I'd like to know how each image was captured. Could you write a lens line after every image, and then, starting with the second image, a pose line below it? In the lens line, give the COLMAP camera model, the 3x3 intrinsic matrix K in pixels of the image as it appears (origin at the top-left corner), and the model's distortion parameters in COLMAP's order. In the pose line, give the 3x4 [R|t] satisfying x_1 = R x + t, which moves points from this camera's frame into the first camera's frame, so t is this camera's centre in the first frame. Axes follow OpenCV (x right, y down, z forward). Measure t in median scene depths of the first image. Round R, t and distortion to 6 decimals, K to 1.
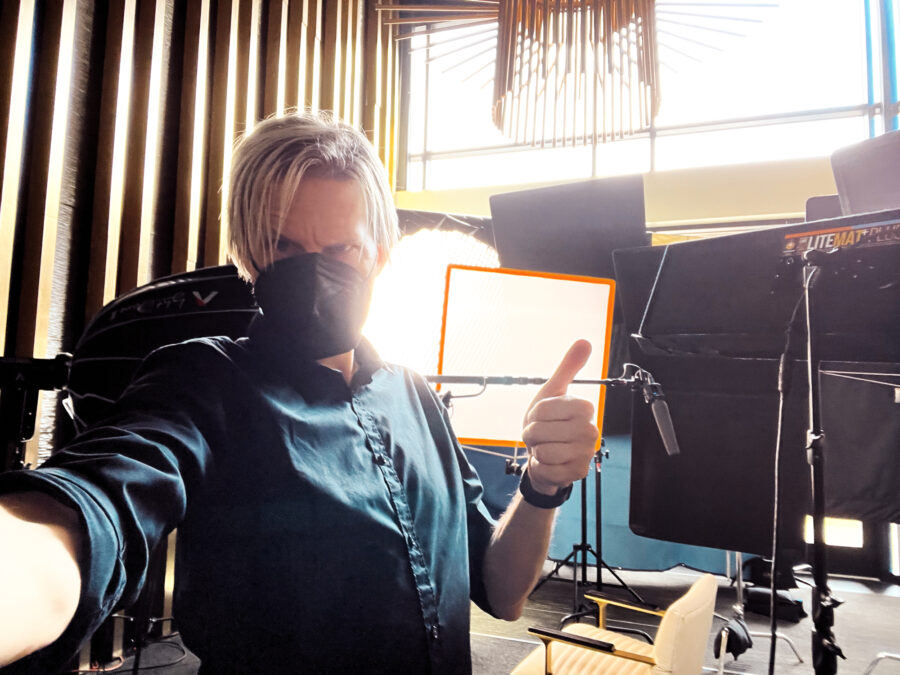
lens RADIAL K [[607.4, 0, 450.0], [0, 607.4, 337.5], [0, 0, 1]] dist [0.006444, -0.002023]
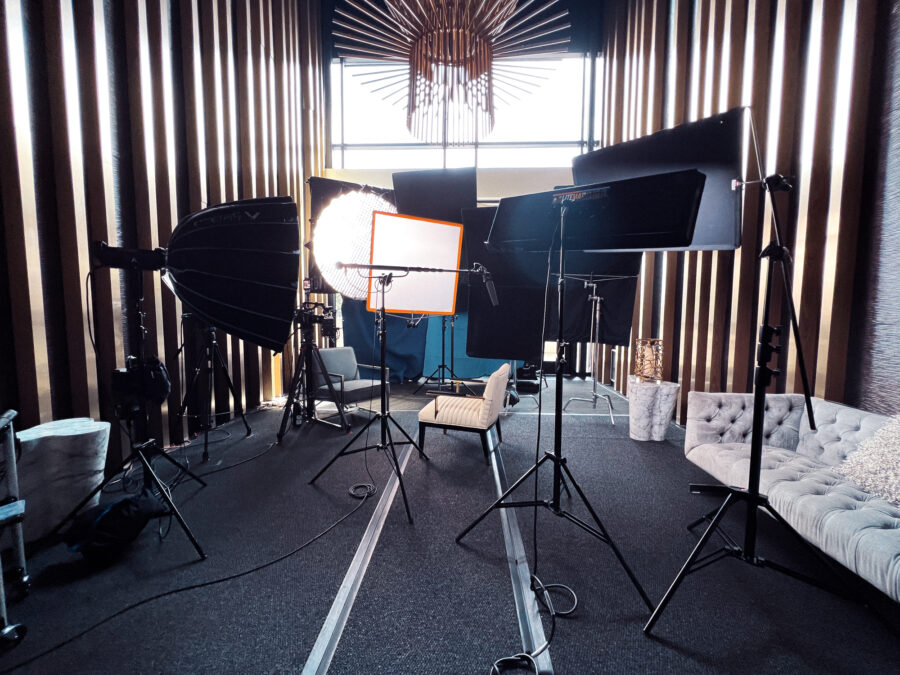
lens RADIAL K [[353.1, 0, 450.0], [0, 353.1, 337.5], [0, 0, 1]] dist [-0.012383, -0.000214]
pose [[0.960386, -0.045669, 0.274906, -0.085685], [-0.005602, 0.983117, 0.182893, 0.050417], [-0.278617, -0.177188, 0.943916, -0.093042]]
